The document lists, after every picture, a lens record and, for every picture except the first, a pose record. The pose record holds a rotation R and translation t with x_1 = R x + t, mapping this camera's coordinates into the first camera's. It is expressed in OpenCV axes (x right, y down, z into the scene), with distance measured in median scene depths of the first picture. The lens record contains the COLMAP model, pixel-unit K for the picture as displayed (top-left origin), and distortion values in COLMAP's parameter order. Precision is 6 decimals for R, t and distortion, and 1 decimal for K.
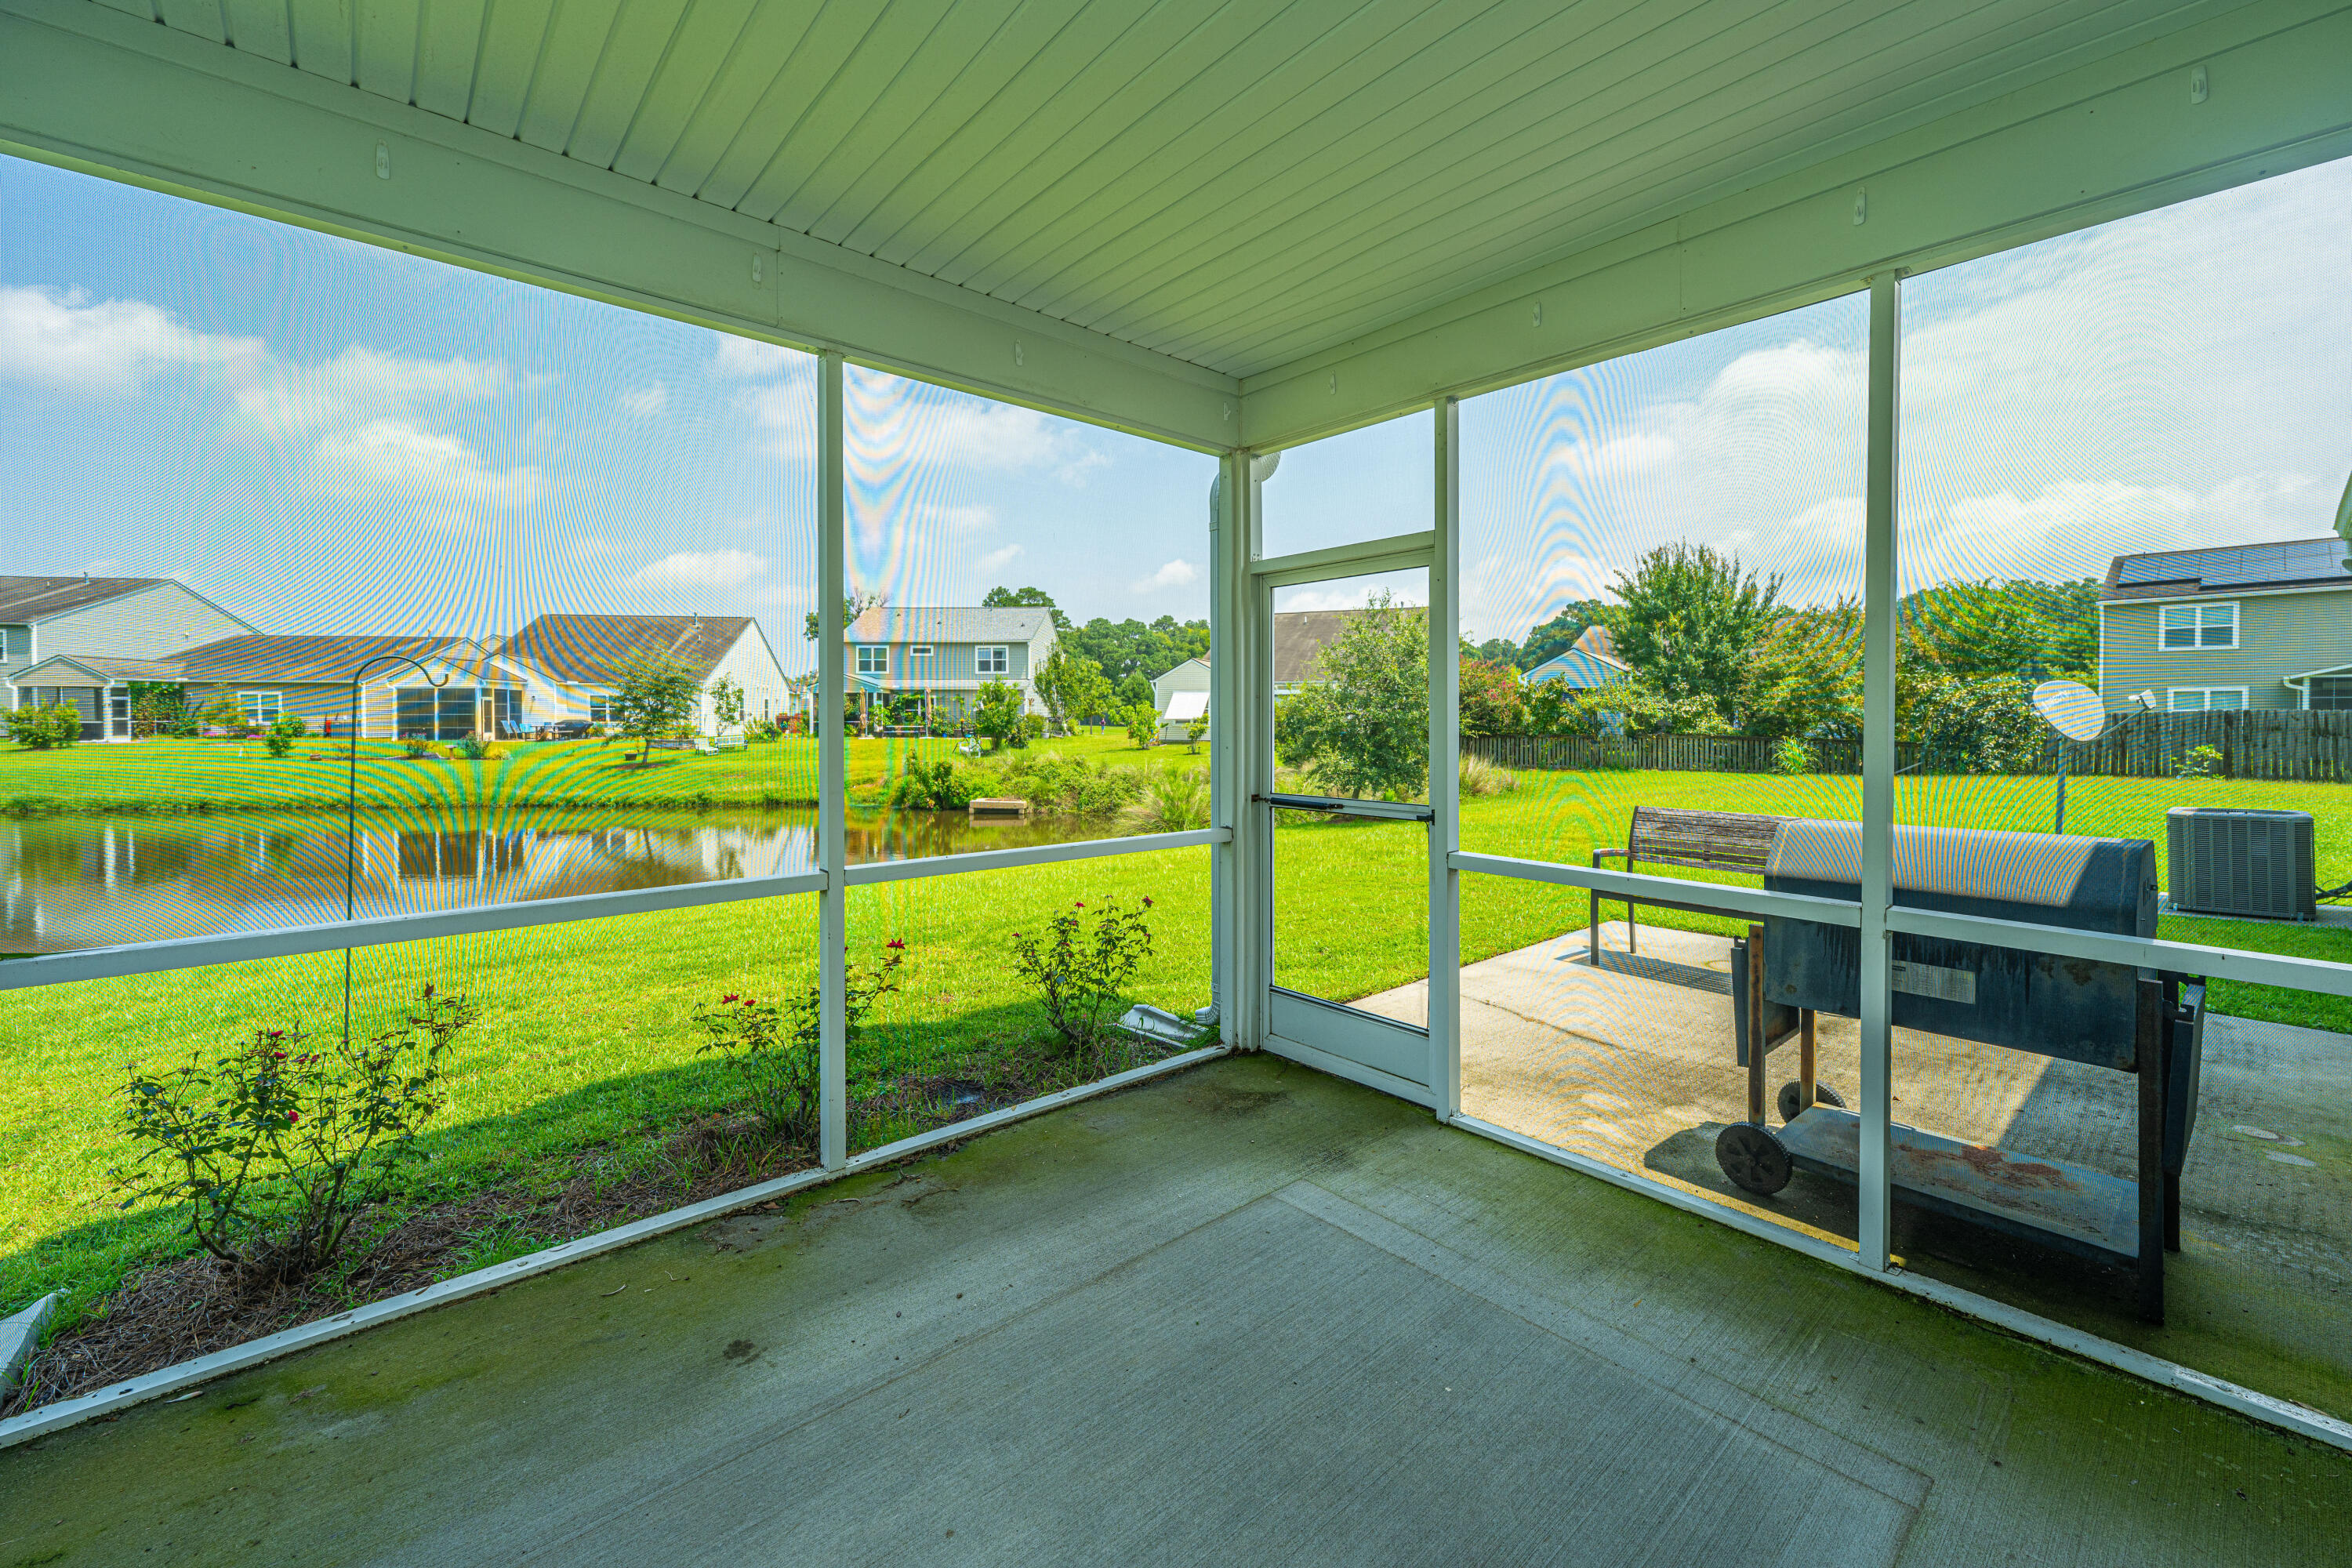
lens RADIAL K [[952.6, 0, 1205.3], [0, 952.6, 728.3], [0, 0, 1]] dist [-0.002505, 0.001066]
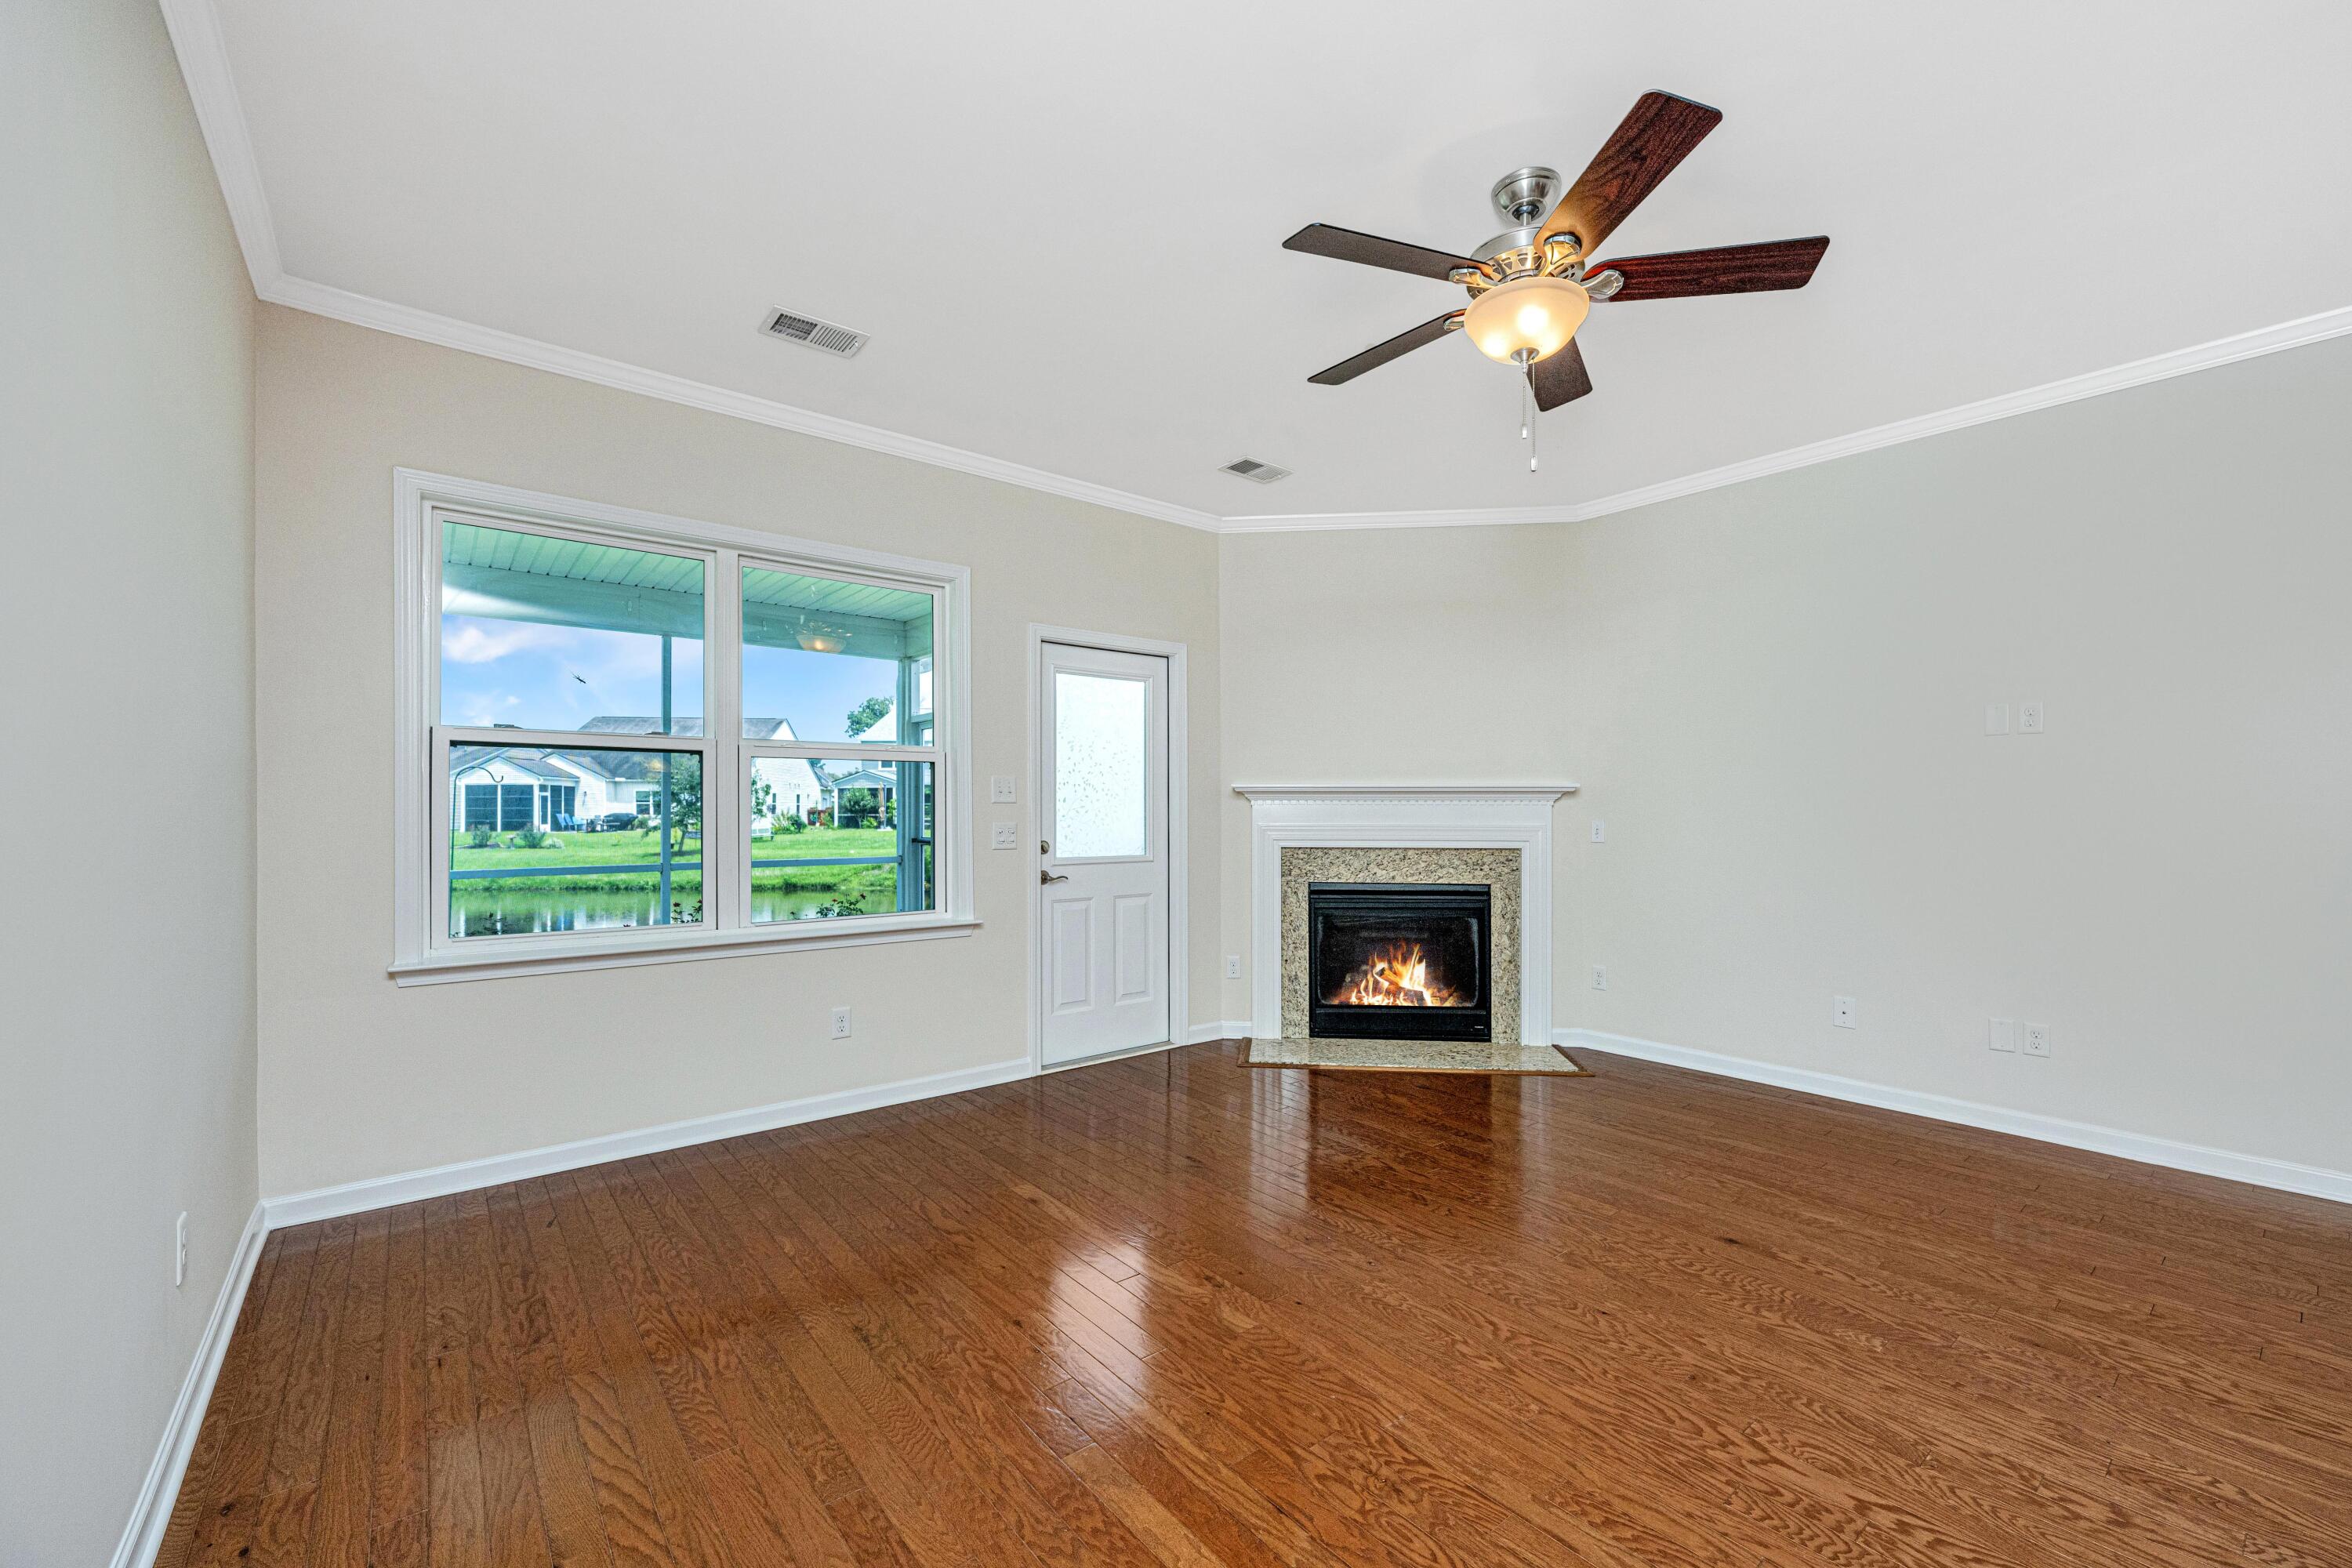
lens RADIAL K [[952.6, 0, 1216.2], [0, 952.6, 802.7], [0, 0, 1]] dist [-0.002505, 0.001066]
pose [[0.999481, -0.001016, -0.032194, 0.068004], [0.000325, 0.999769, -0.021476, 0.003358], [0.032208, 0.021454, 0.999251, -0.088261]]
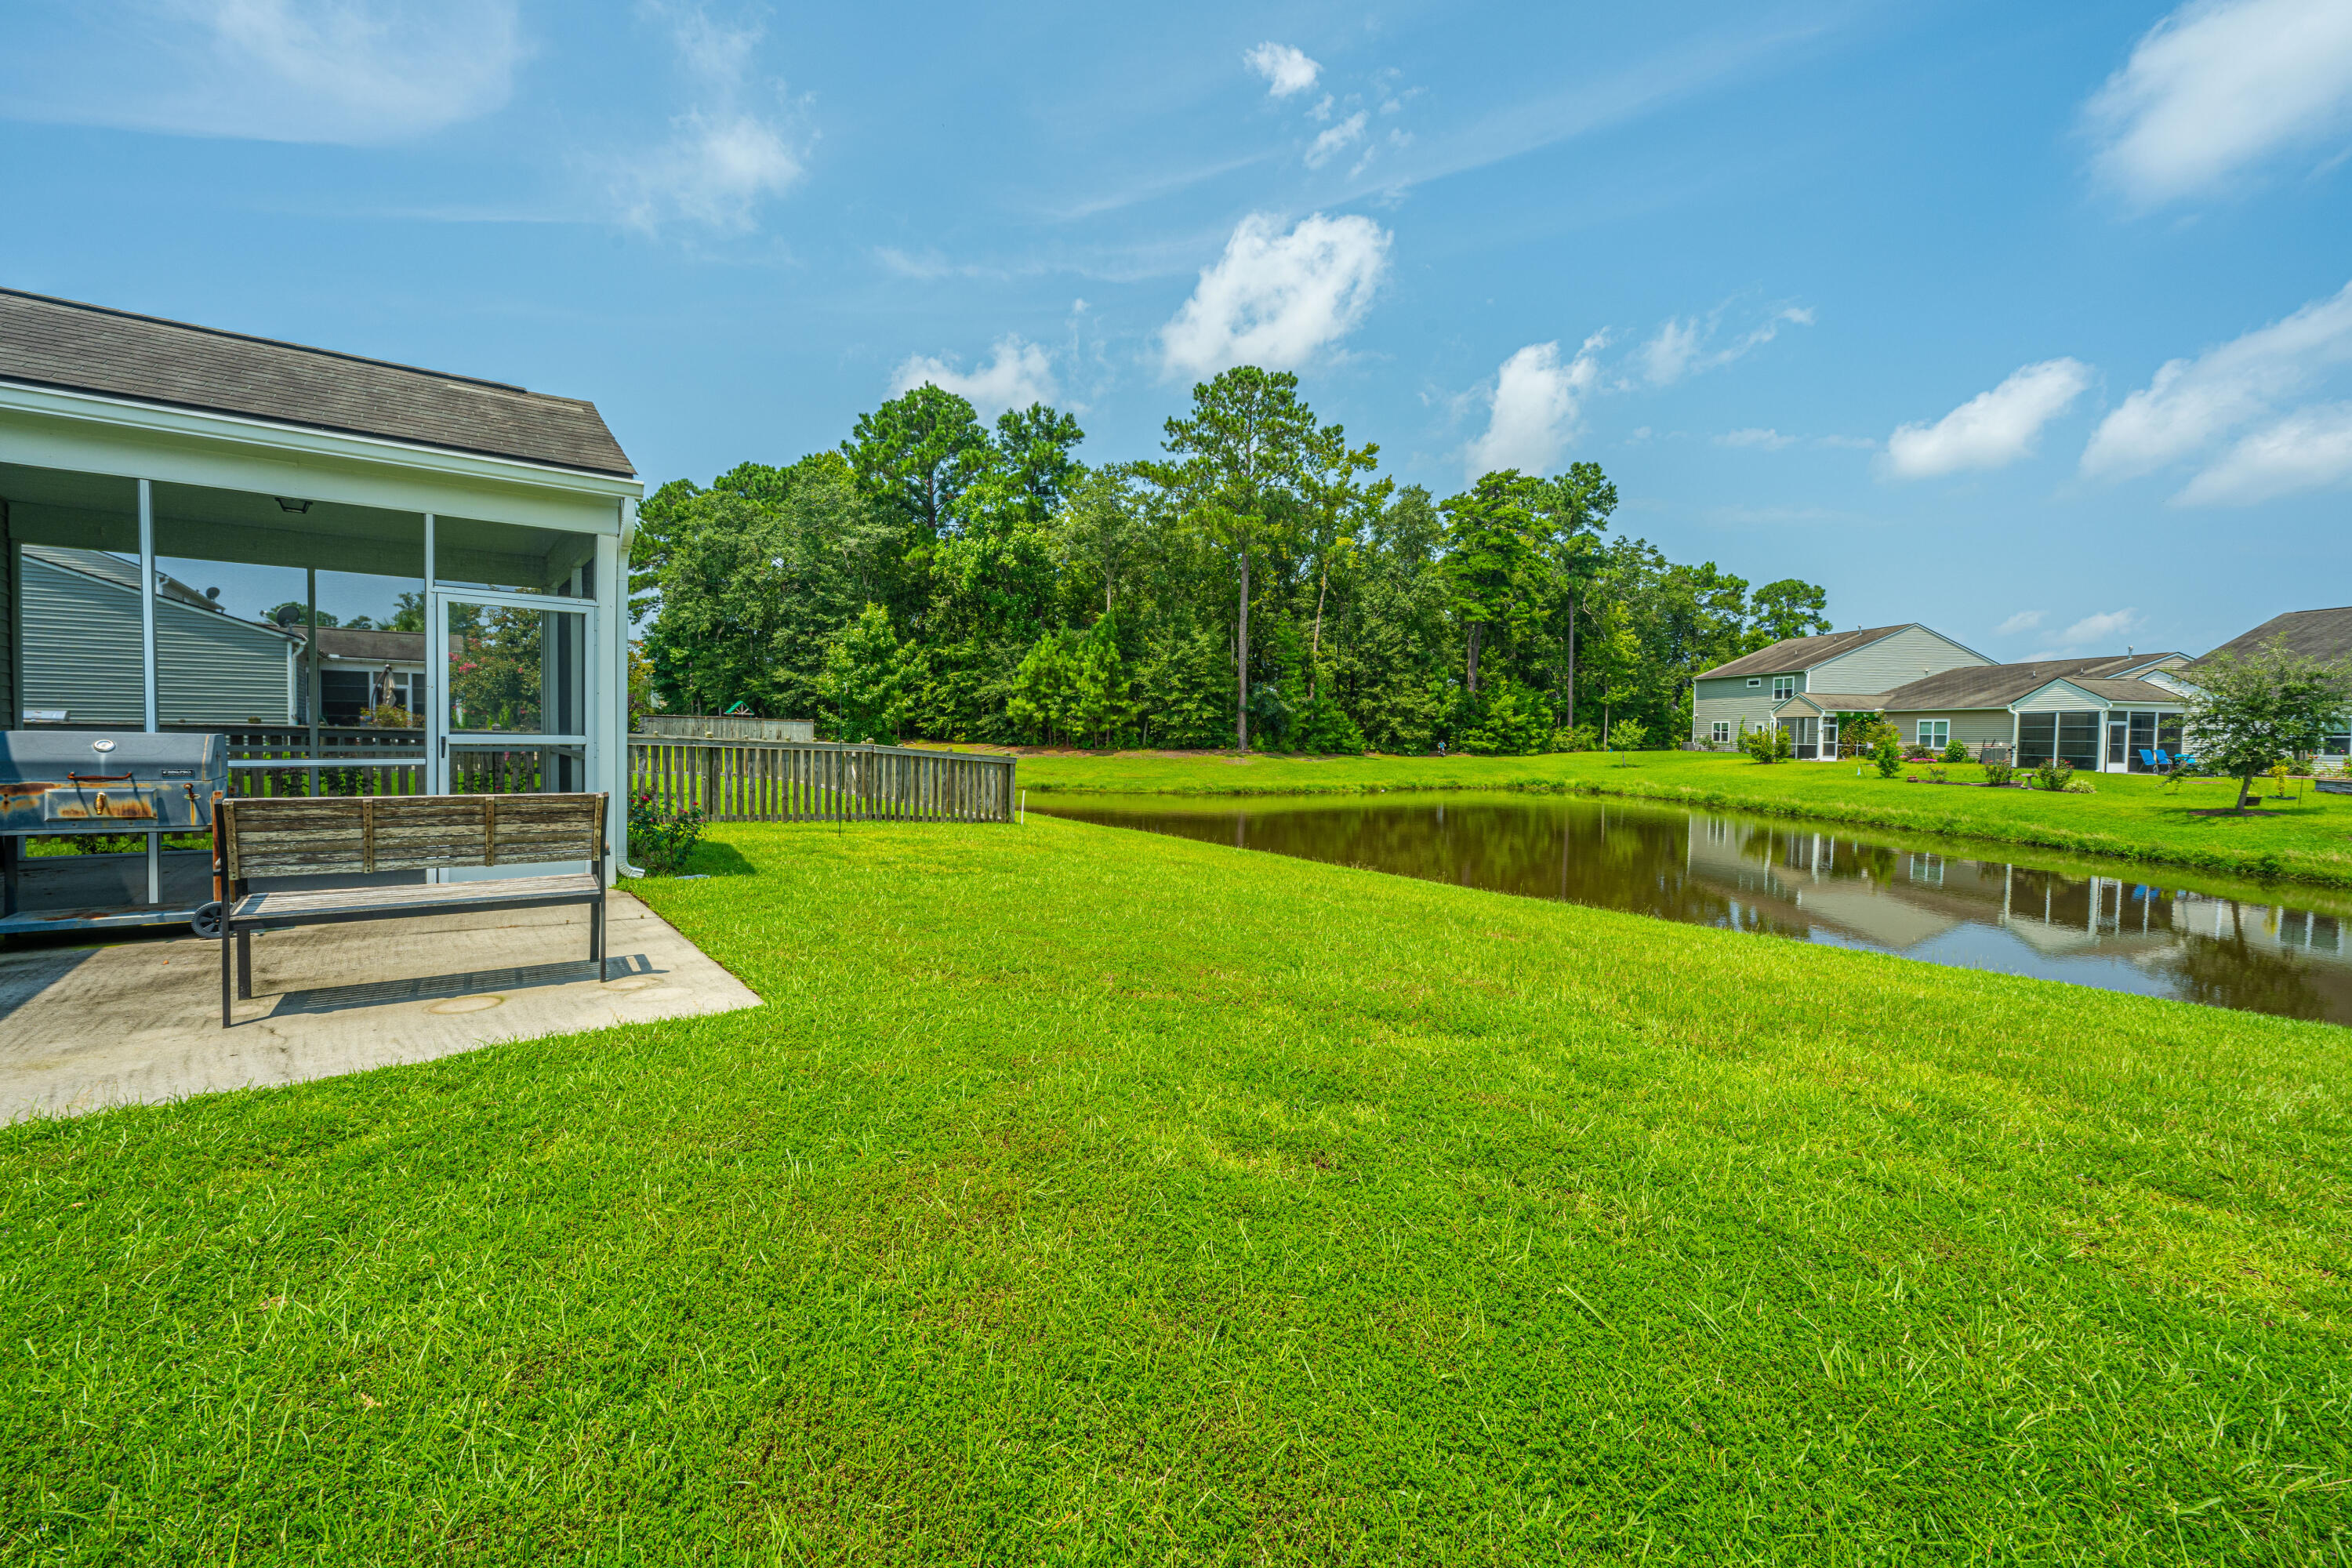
lens RADIAL K [[952.6, 0, 1163.2], [0, 952.6, 773.3], [0, 0, 1]] dist [-0.002505, 0.001066]
pose [[-0.072920, 0.041401, -0.996478, 0.165869], [-0.030715, 0.998571, 0.043736, 0.002821], [0.996865, 0.033796, -0.071544, 0.212898]]
